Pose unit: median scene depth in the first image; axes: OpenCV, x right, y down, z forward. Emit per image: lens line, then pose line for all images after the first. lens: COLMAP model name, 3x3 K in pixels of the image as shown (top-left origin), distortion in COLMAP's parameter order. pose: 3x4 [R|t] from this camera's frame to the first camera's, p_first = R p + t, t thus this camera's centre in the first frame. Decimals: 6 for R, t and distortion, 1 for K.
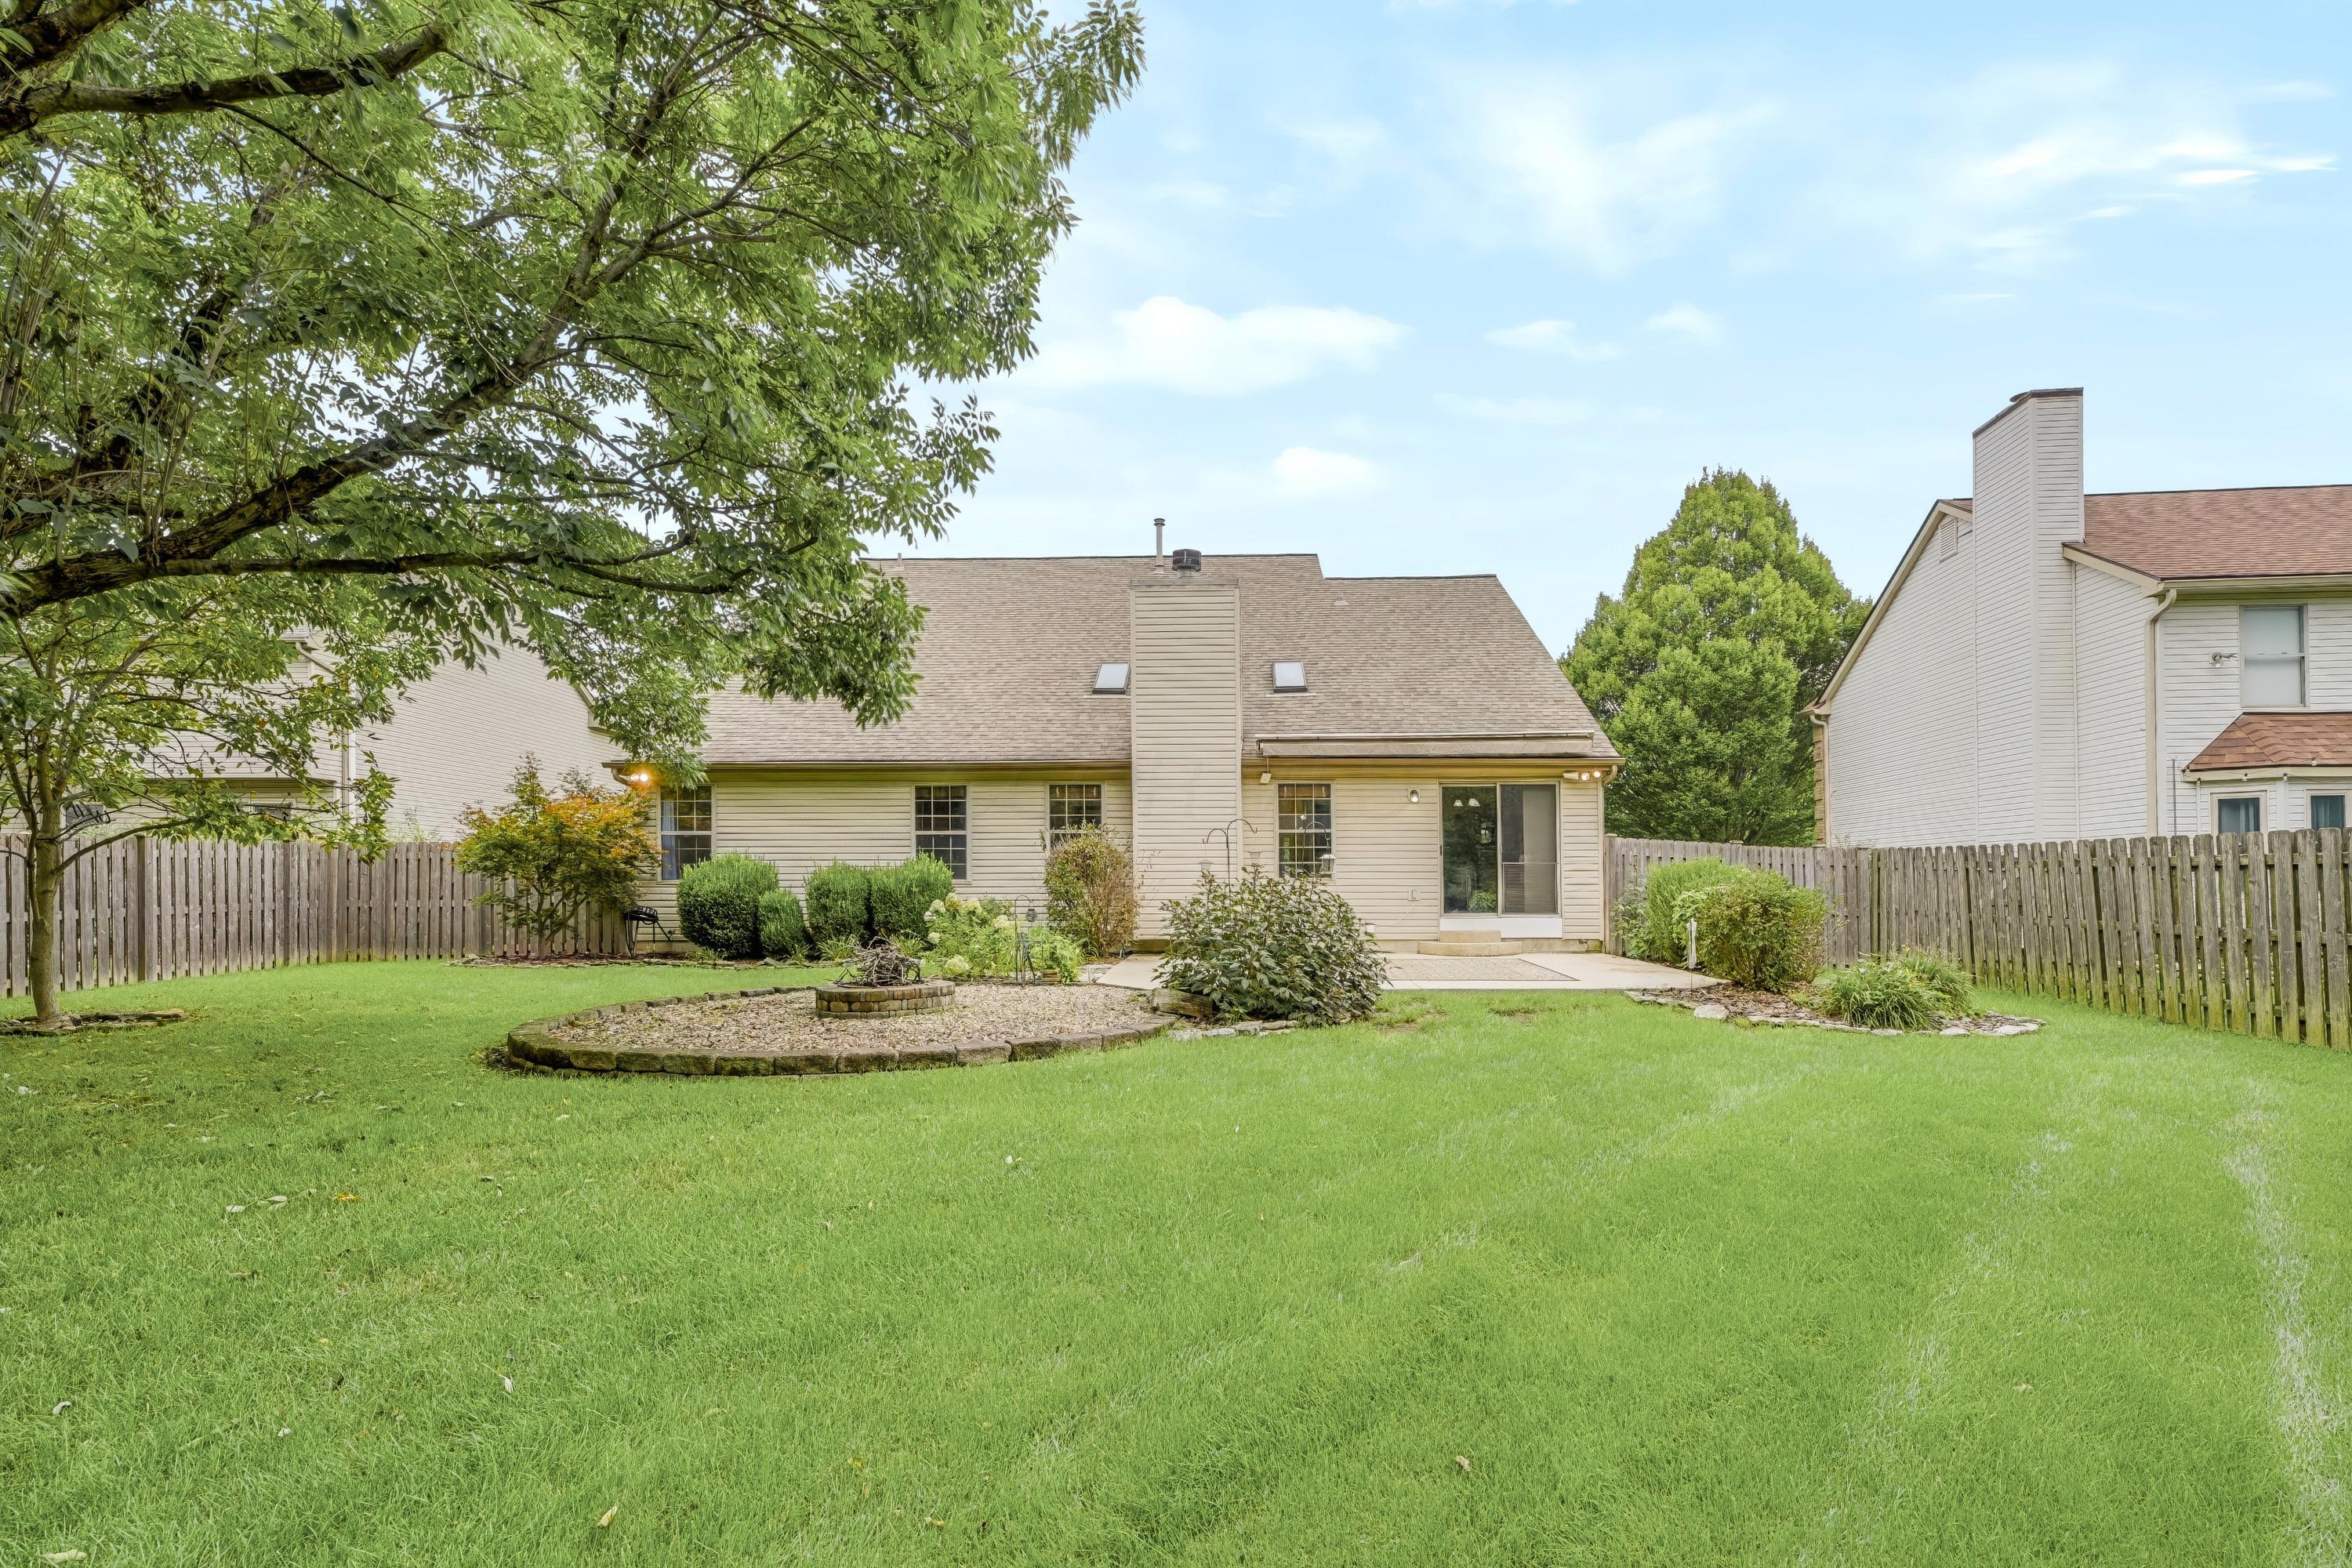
lens RADIAL K [[1044.2, 0, 1192.3], [0, 1044.2, 870.4], [0, 0, 1]] dist [-0.031257, 0.009251]
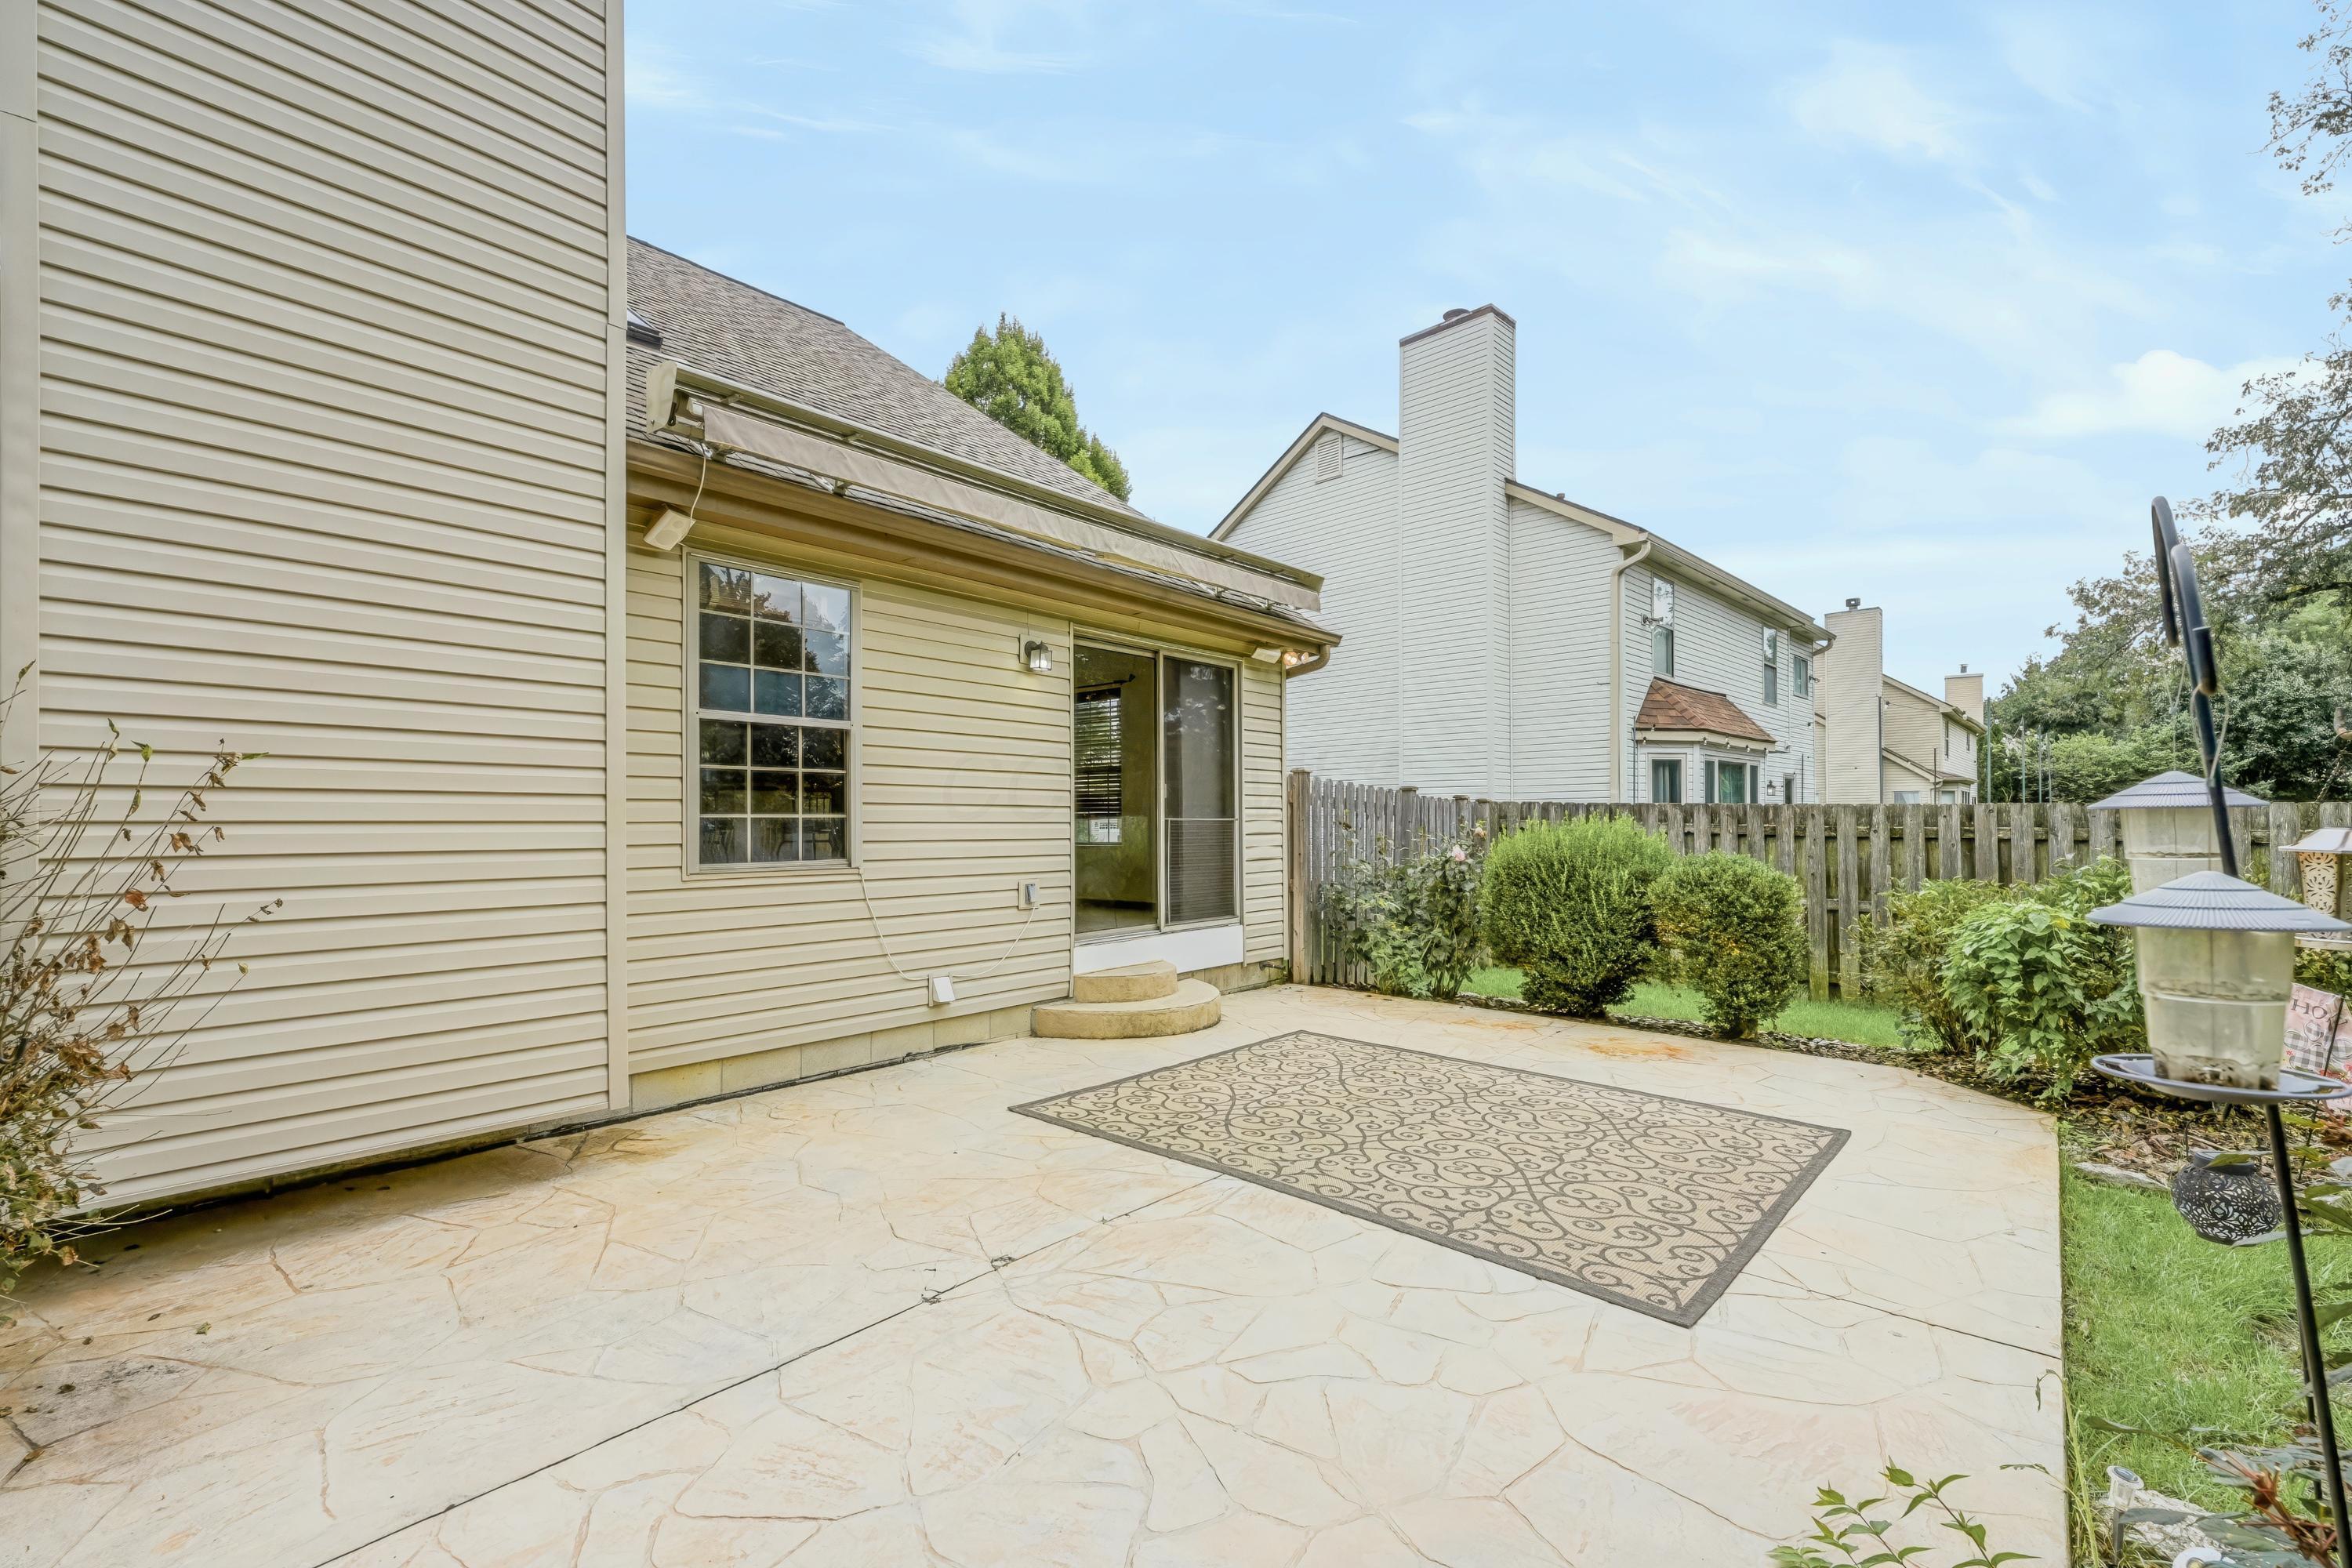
lens RADIAL K [[1023.2, 0, 1193.3], [0, 1023.2, 804.3], [0, 0, 1]] dist [0.000157, -0.000051]
pose [[0.606228, 0.014232, 0.795163, -0.058396], [-0.013285, 0.999882, -0.007767, -0.008720], [-0.795180, -0.005855, 0.606345, 0.584178]]
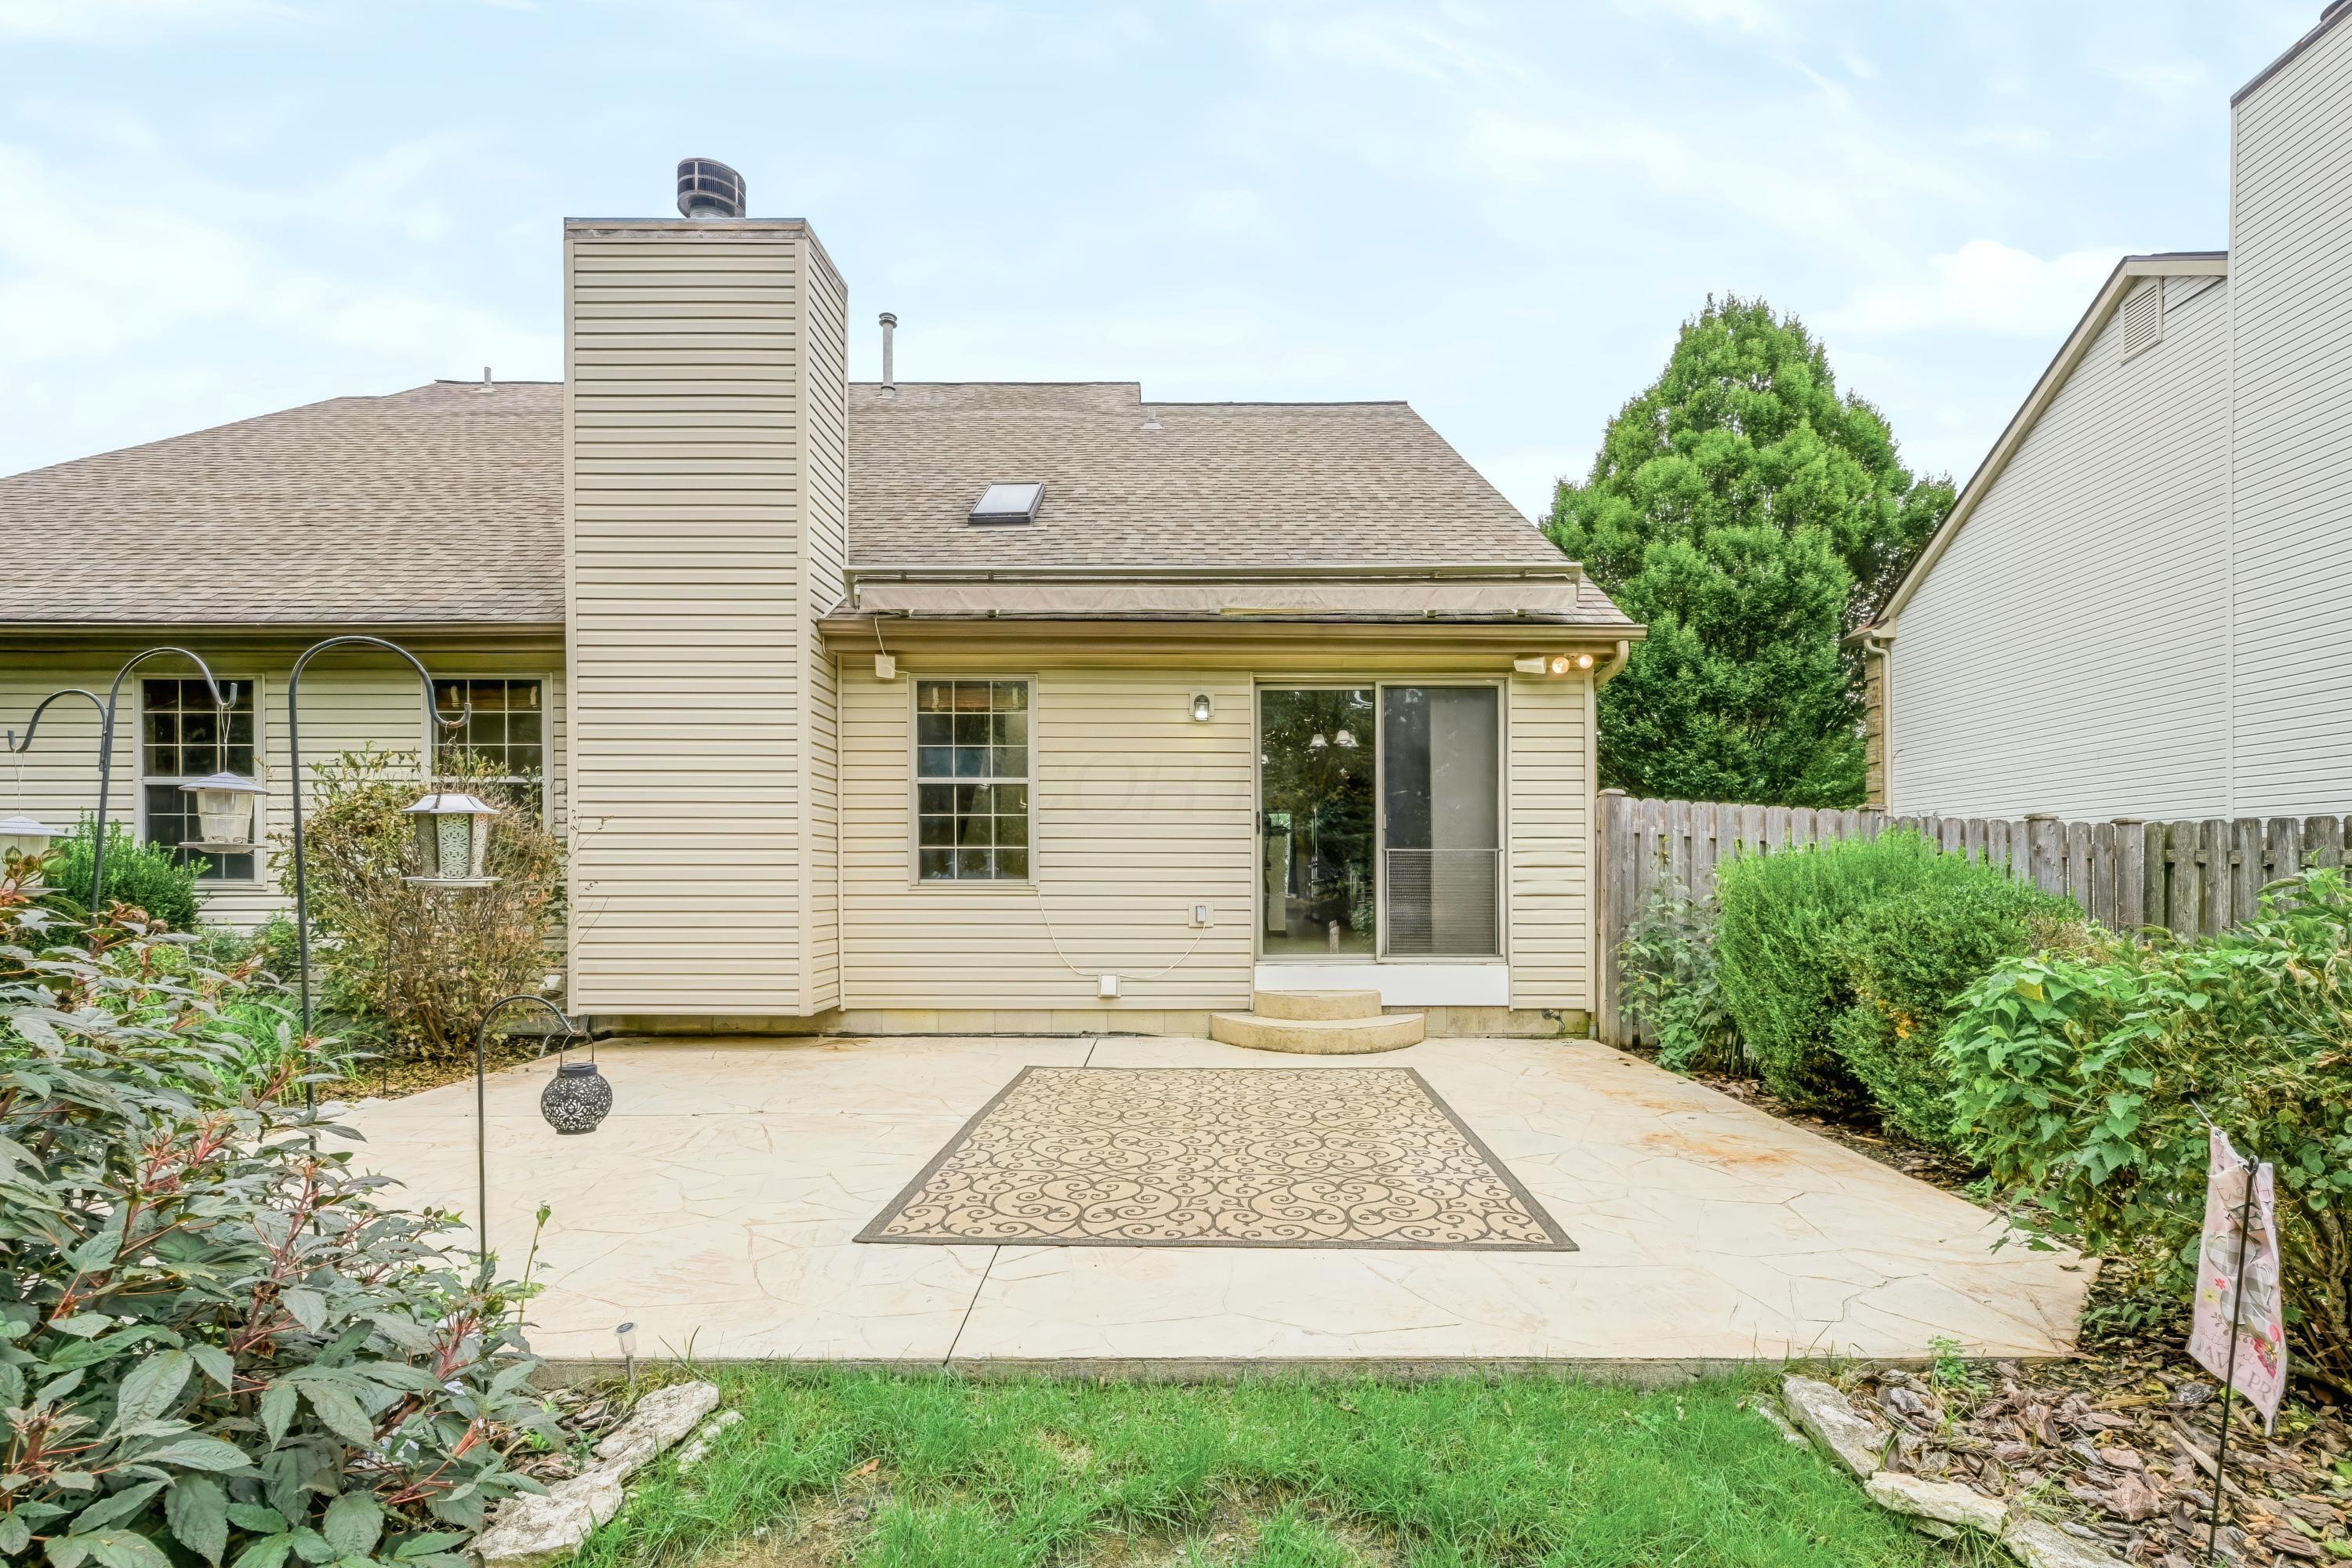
lens RADIAL K [[1045.0, 0, 1181.9], [0, 1045.0, 875.0], [0, 0, 1]] dist [-0.001219, 0.000011]
pose [[0.998940, 0.002761, 0.045957, 0.151130], [-0.003358, 0.999911, 0.012929, -0.001185], [-0.045917, -0.013070, 0.998860, 0.434719]]
